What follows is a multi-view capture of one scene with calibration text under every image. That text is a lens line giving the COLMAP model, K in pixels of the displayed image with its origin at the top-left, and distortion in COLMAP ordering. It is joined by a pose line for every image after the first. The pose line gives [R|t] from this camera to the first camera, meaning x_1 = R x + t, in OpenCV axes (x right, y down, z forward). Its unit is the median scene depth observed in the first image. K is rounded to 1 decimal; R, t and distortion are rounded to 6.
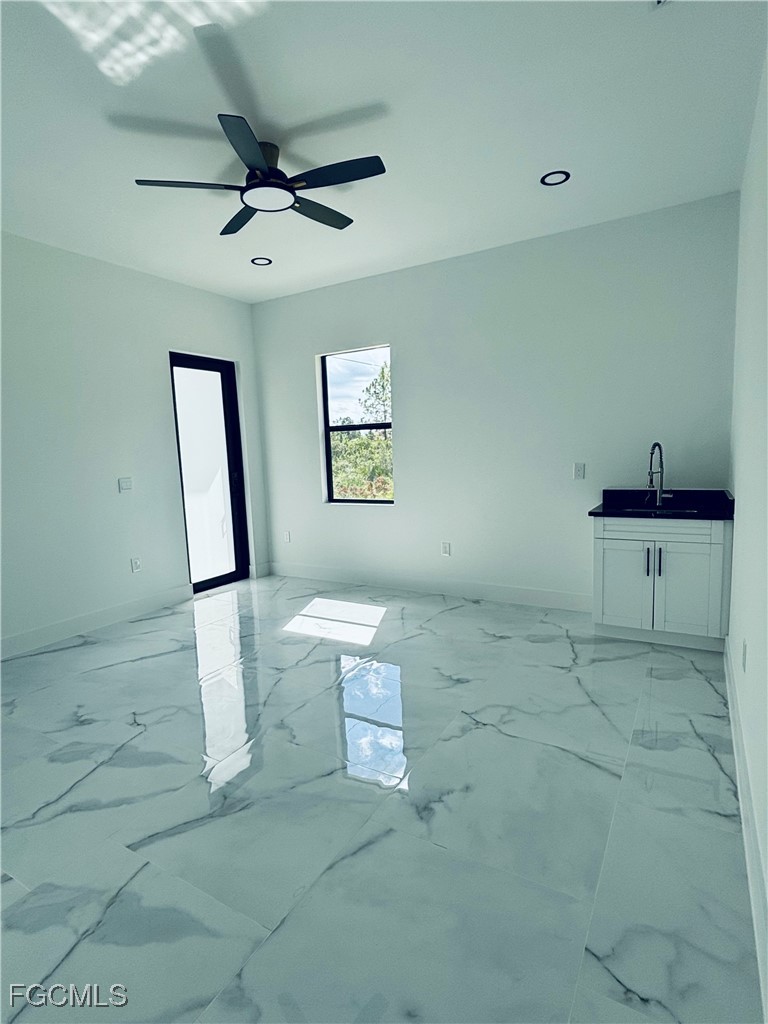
lens RADIAL K [[524.6, 0, 385.9], [0, 524.6, 513.5], [0, 0, 1]] dist [-0.000227, -0.000558]
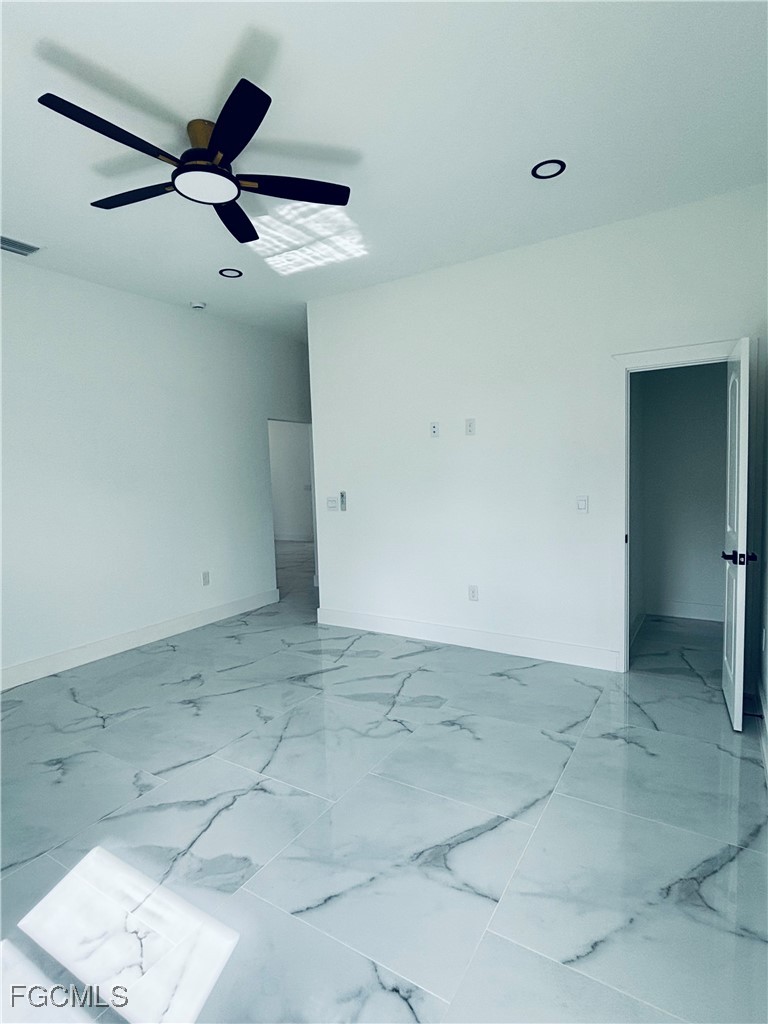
lens RADIAL K [[524.6, 0, 385.2], [0, 524.6, 513.9], [0, 0, 1]] dist [-0.000227, -0.000558]
pose [[-0.996884, 0.071008, 0.034363, -0.513814], [0.076564, 0.975826, 0.204700, -0.244451], [-0.018997, 0.206693, -0.978221, 1.965937]]
